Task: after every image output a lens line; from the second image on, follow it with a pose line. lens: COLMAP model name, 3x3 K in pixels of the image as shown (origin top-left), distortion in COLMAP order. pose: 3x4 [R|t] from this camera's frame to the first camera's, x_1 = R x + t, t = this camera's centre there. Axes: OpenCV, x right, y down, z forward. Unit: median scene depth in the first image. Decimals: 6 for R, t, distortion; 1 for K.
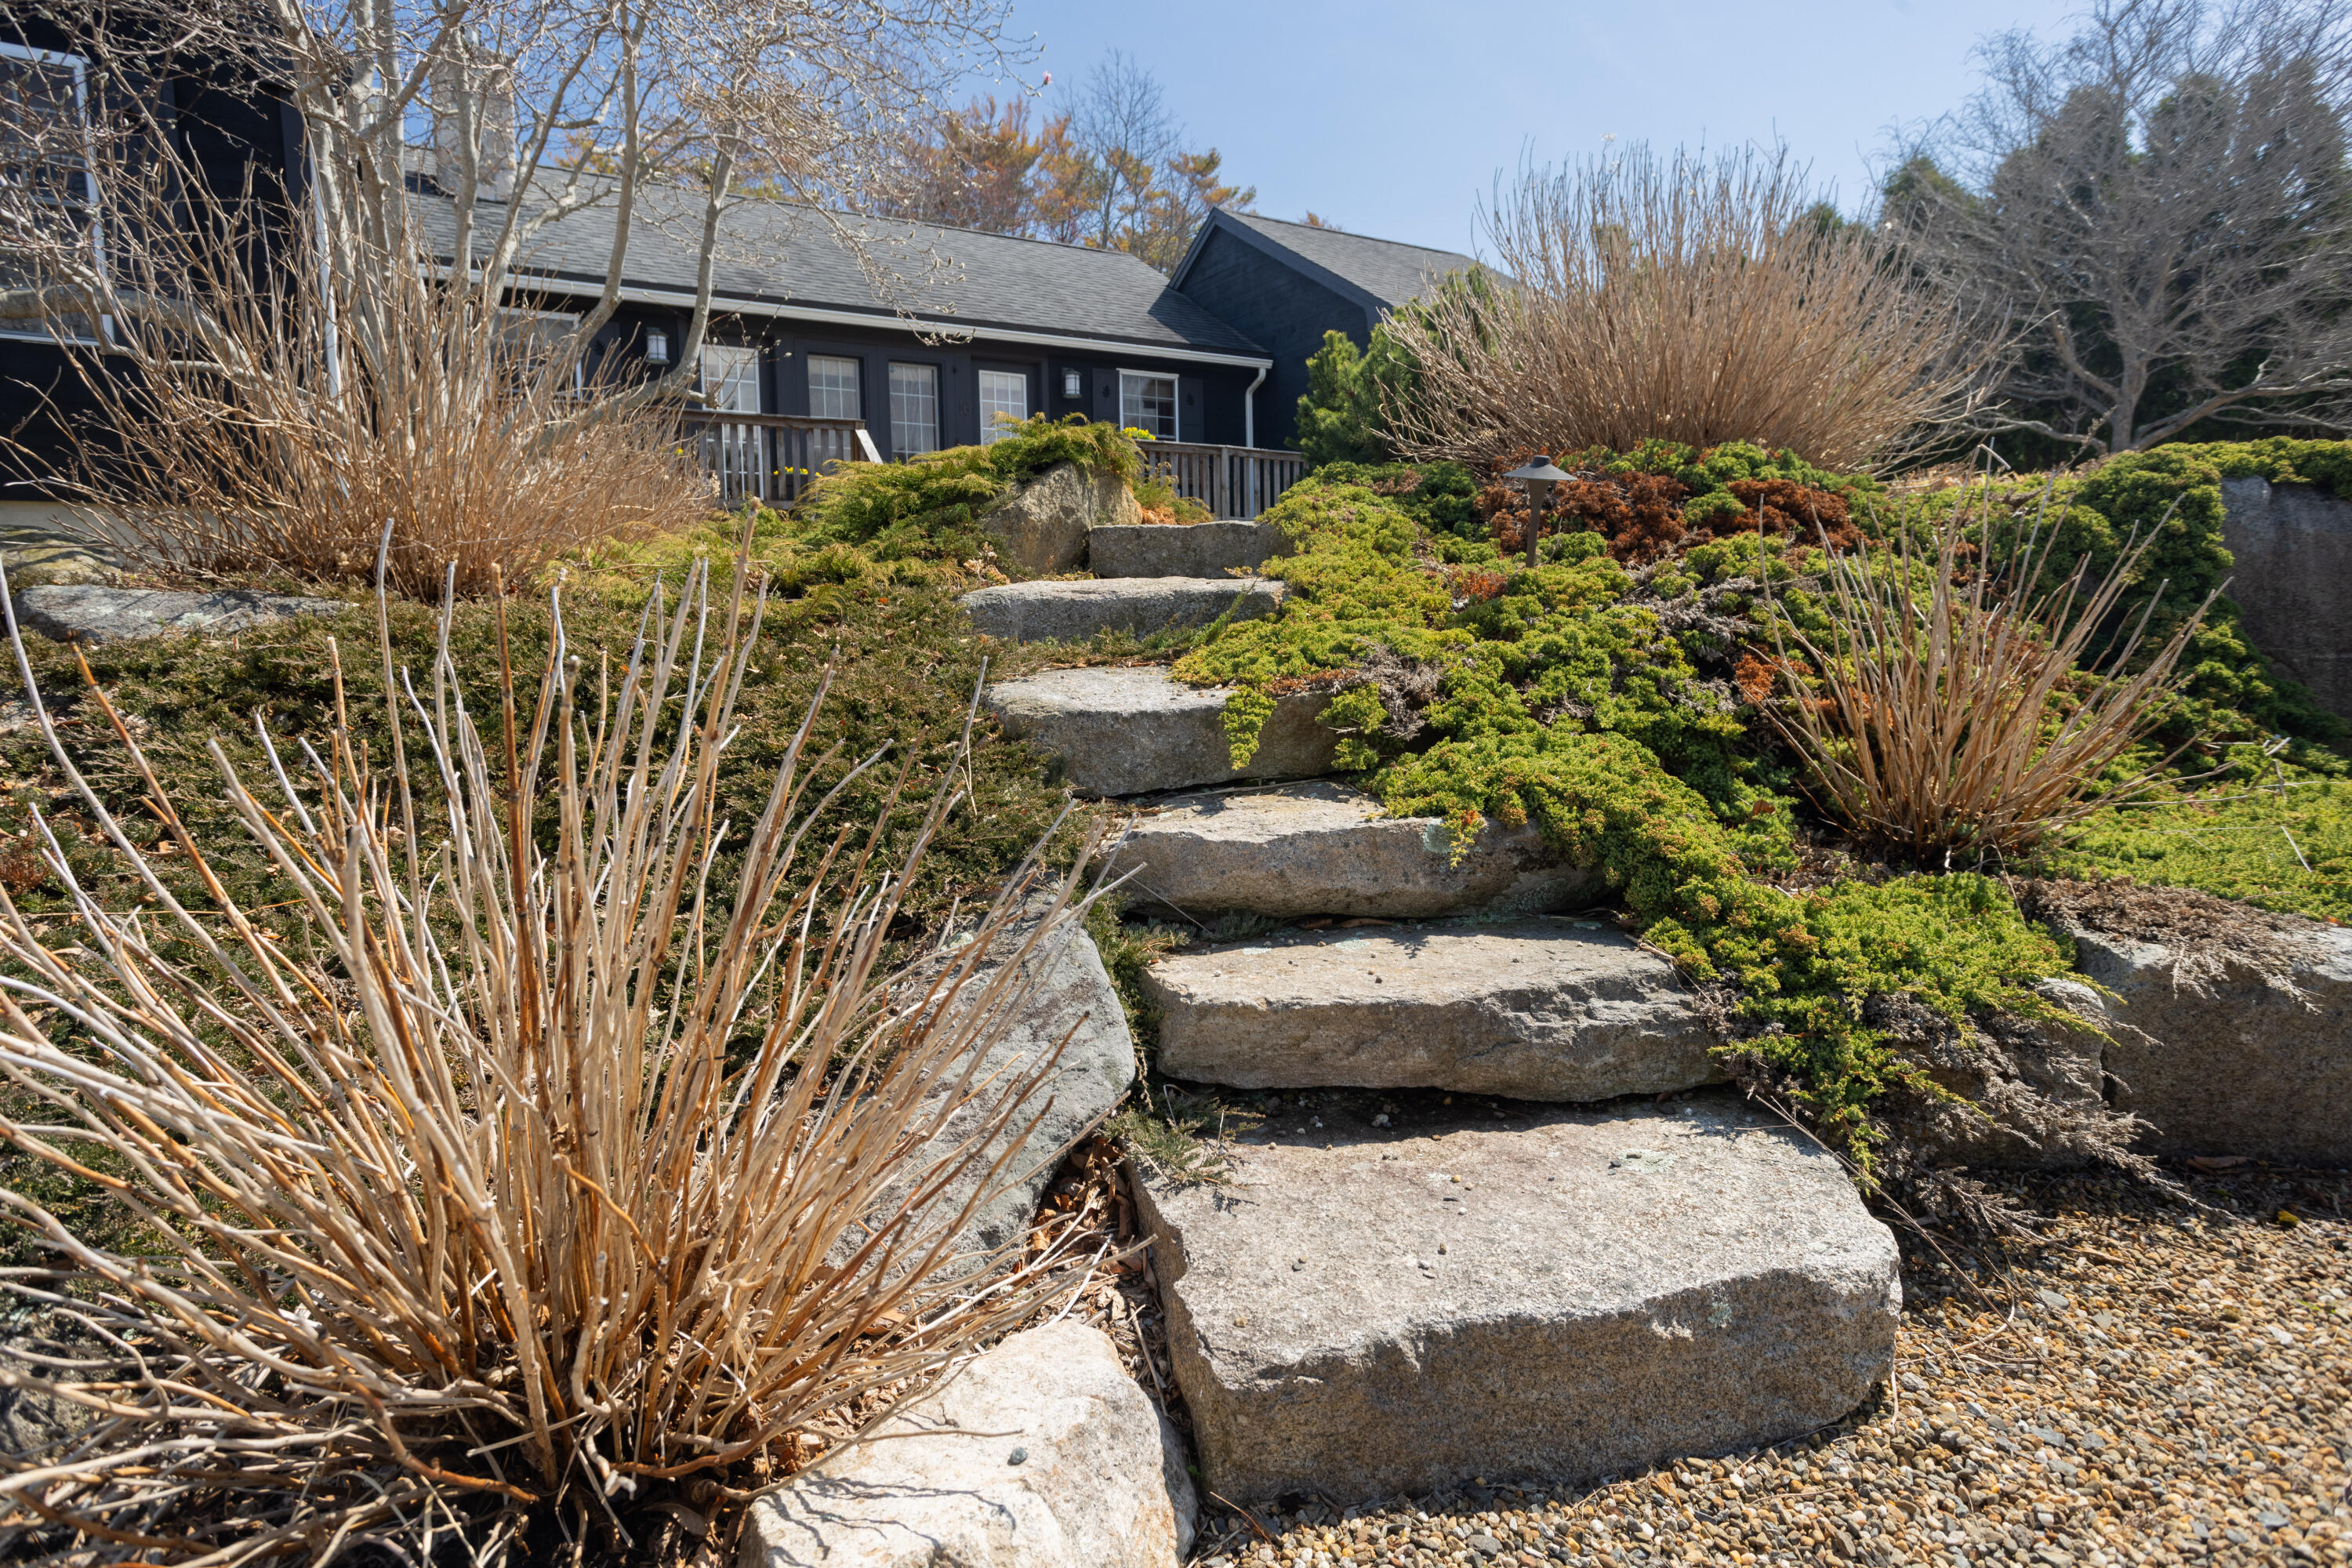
lens RADIAL K [[1233.7, 0, 1135.3], [0, 1233.7, 786.9], [0, 0, 1]] dist [0.000181, 0.000049]
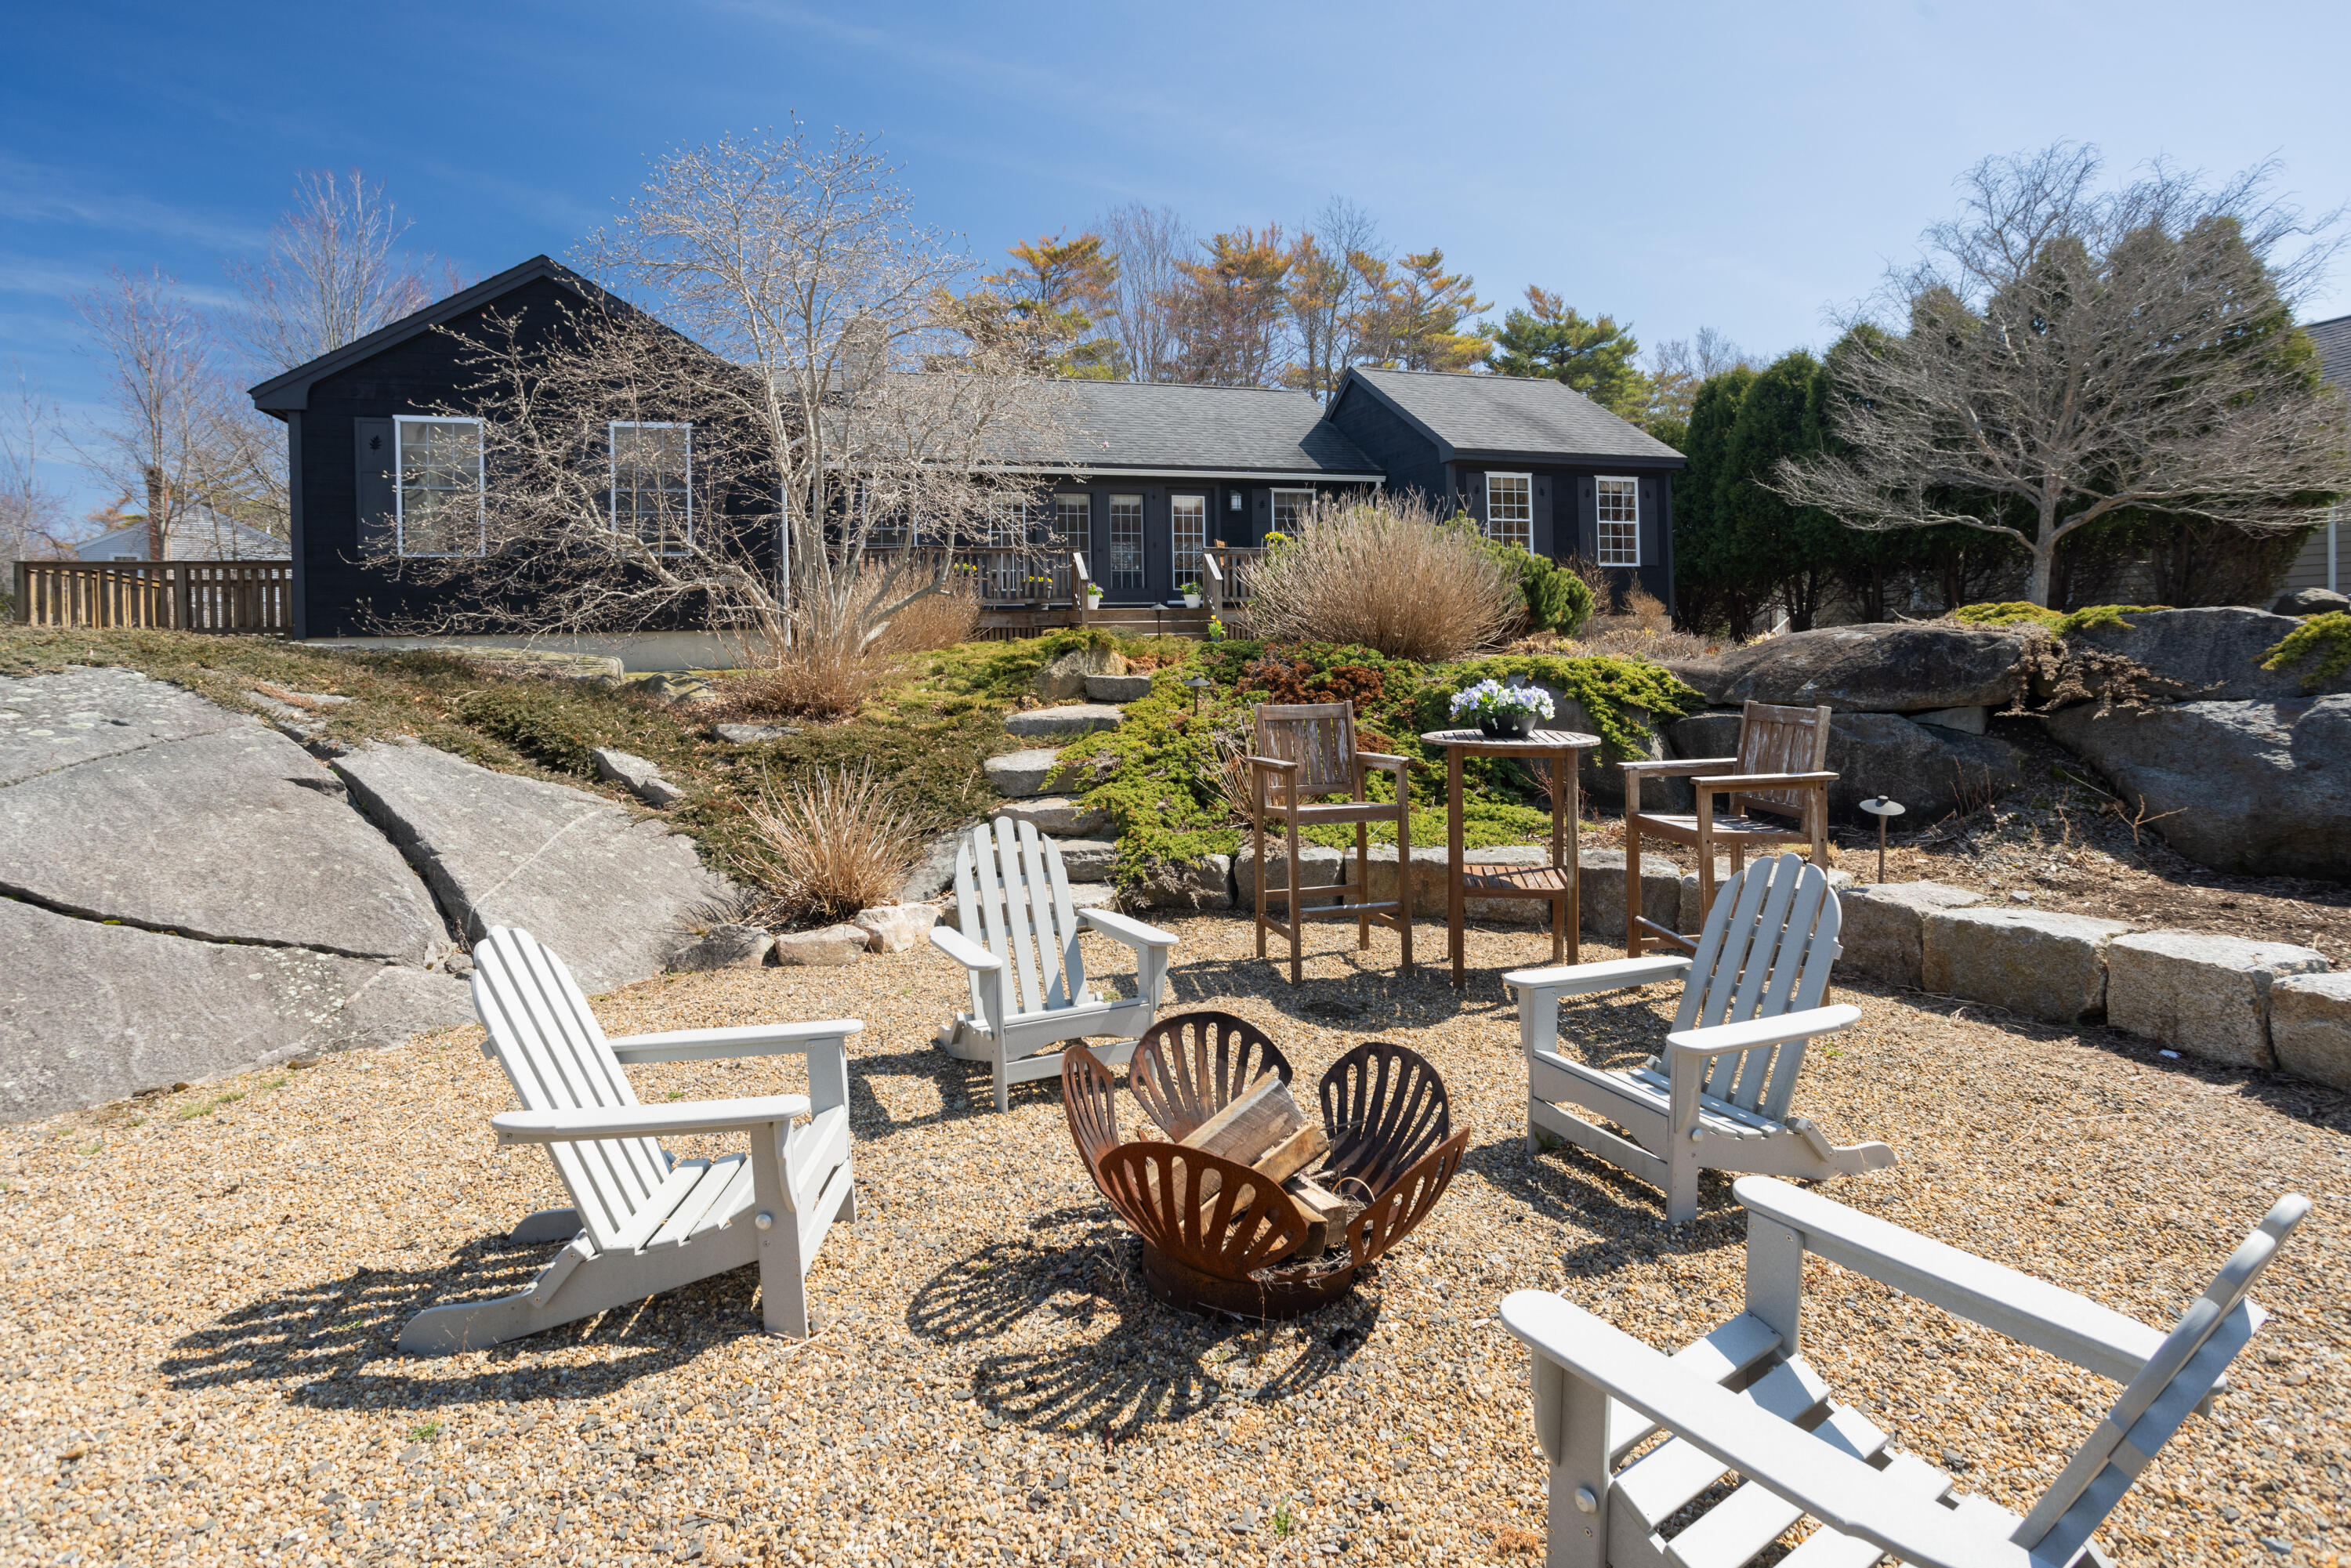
lens RADIAL K [[1137.5, 0, 1175.2], [0, 1137.5, 761.7], [0, 0, 1]] dist [-0.054490, 0.036894]
pose [[0.974416, 0.023234, -0.223546, 0.183803], [-0.024549, 0.999694, -0.003107, -0.015003], [0.223405, 0.008515, 0.974688, -0.312678]]
